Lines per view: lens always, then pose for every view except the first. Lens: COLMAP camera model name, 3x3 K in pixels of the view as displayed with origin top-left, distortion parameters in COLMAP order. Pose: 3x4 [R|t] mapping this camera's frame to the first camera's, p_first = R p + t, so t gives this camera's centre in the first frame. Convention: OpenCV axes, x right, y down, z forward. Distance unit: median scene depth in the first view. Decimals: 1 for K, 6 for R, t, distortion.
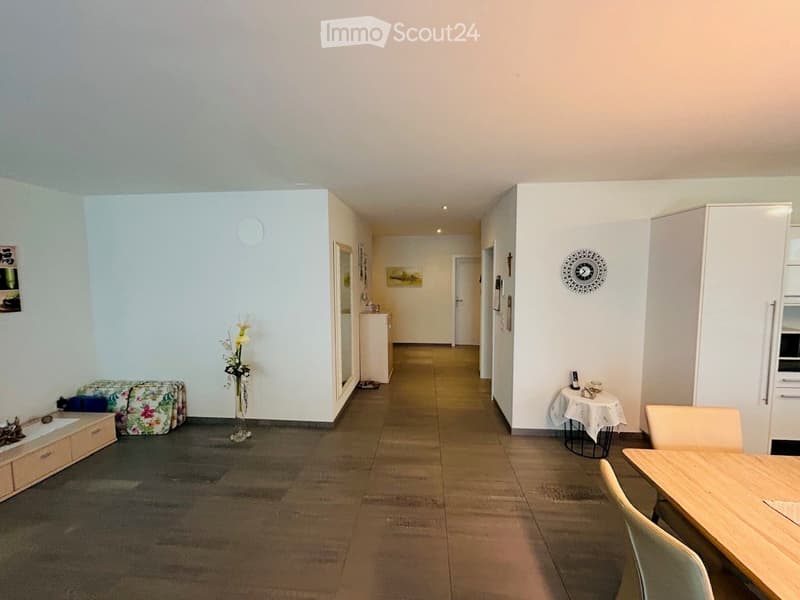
lens RADIAL K [[325.4, 0, 395.1], [0, 325.4, 300.3], [0, 0, 1]] dist [0.001481, 0.000027]
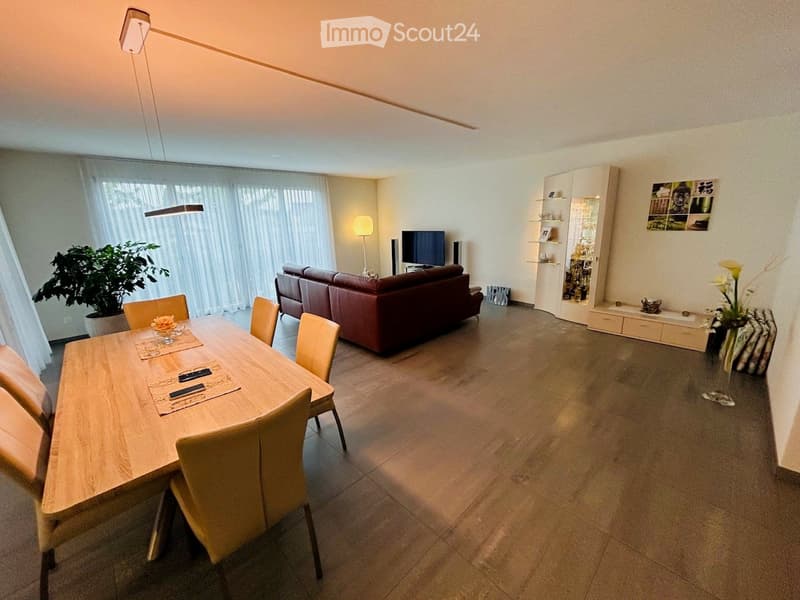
lens RADIAL K [[325.4, 0, 399.9], [0, 325.4, 302.3], [0, 0, 1]] dist [0.001481, 0.000027]
pose [[-0.654200, 0.205037, -0.727999, 0.692337], [-0.027530, 0.955459, 0.293838, -0.042931], [0.755821, 0.212271, -0.619416, 0.958287]]
